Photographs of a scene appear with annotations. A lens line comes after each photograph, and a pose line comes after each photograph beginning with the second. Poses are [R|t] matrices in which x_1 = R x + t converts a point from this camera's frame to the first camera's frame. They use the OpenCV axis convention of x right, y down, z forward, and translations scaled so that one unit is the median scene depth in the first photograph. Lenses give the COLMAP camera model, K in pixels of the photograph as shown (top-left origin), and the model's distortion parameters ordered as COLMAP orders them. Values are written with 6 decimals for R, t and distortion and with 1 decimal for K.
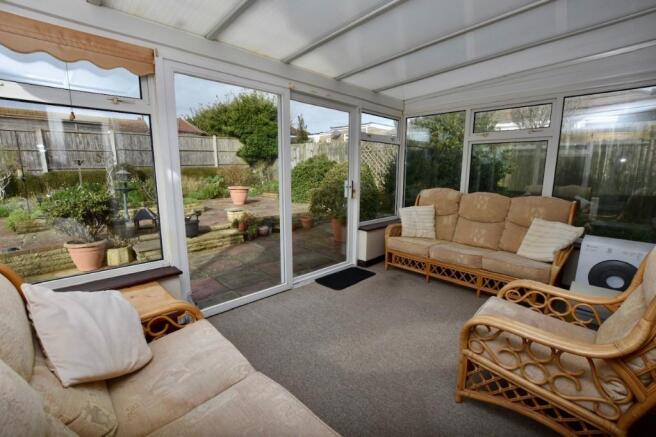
lens RADIAL K [[287.7, 0, 329.9], [0, 287.7, 219.7], [0, 0, 1]] dist [-0.036256, 0.006407]
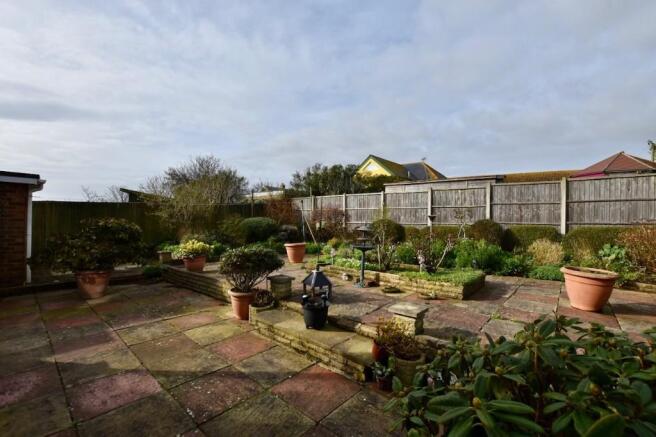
lens RADIAL K [[287.7, 0, 329.9], [0, 287.7, 219.7], [0, 0, 1]] dist [-0.036256, 0.006407]
pose [[0.070460, 0.000356, -0.997515, 0.088477], [-0.199833, 0.979733, -0.013766, -0.089857], [0.977293, 0.200306, 0.069103, 0.464095]]
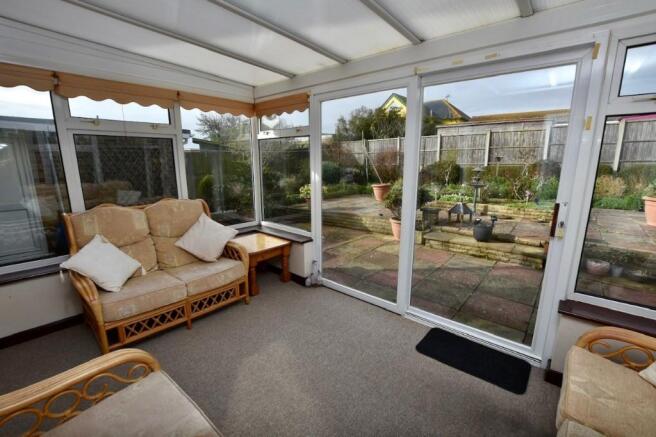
lens RADIAL K [[287.7, 0, 329.9], [0, 287.7, 219.7], [0, 0, 1]] dist [-0.036256, 0.006407]
pose [[0.072814, 0.196404, -0.977816, 0.187602], [-0.171979, 0.968205, 0.181667, -0.045308], [0.982406, 0.154936, 0.104277, 0.198609]]
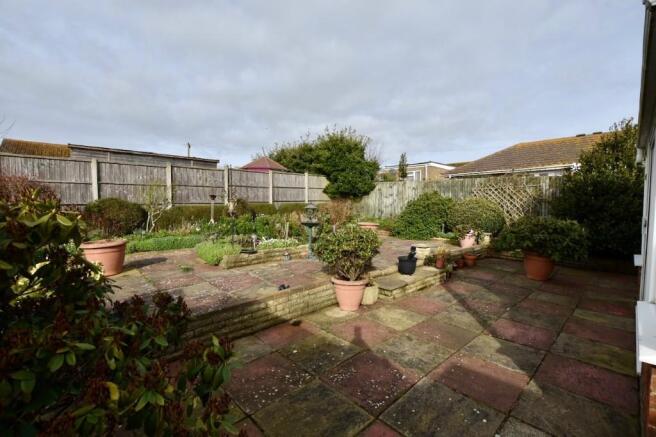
lens RADIAL K [[287.7, 0, 329.9], [0, 287.7, 219.7], [0, 0, 1]] dist [-0.036256, 0.006407]
pose [[0.999253, 0.006862, -0.038027, -0.353490], [-0.011688, 0.991682, -0.128182, 0.002593], [0.036831, 0.128531, 0.991021, 0.006372]]
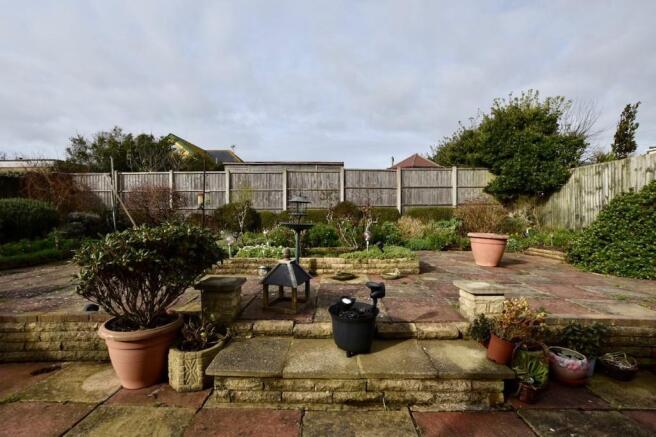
lens RADIAL K [[287.7, 0, 329.9], [0, 287.7, 219.7], [0, 0, 1]] dist [-0.036256, 0.006407]
pose [[0.699607, 0.010743, -0.714447, -0.117309], [-0.132382, 0.984525, -0.114827, -0.031802], [0.702157, 0.174913, 0.690203, 0.337389]]
